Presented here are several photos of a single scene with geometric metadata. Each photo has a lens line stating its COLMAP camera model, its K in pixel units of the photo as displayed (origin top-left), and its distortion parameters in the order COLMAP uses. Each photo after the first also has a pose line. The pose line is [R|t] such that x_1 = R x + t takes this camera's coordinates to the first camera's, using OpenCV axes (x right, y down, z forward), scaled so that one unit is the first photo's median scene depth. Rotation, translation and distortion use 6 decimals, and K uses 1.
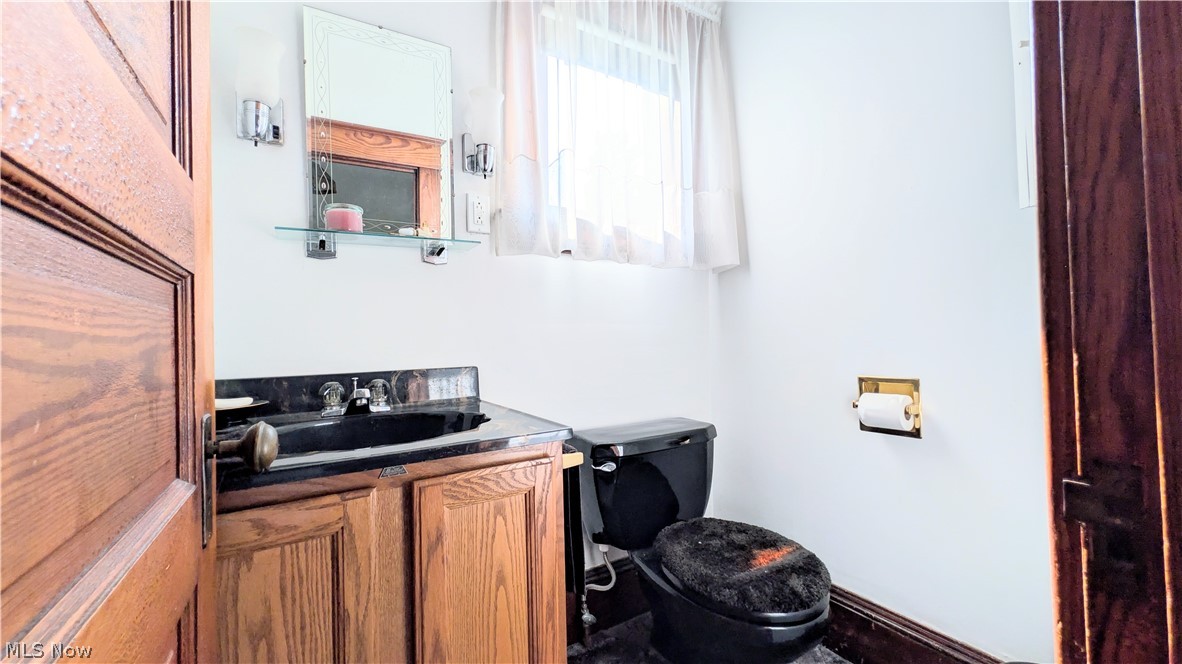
lens RADIAL K [[456.2, 0, 588.7], [0, 456.2, 334.9], [0, 0, 1]] dist [0.004399, 0.000455]
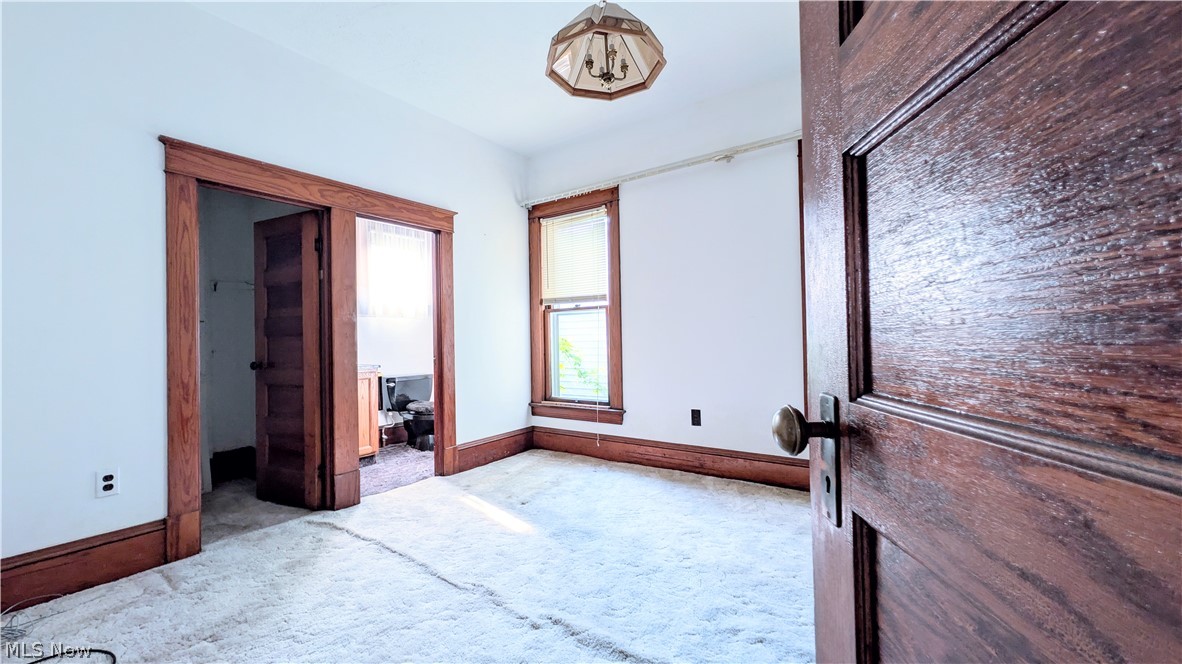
lens RADIAL K [[456.2, 0, 588.7], [0, 456.2, 334.9], [0, 0, 1]] dist [0.004399, 0.000455]
pose [[0.921158, 0.013478, 0.388954, 0.057973], [-0.011573, 0.999907, -0.007240, -0.042290], [-0.389016, 0.002167, 0.921229, -2.336332]]
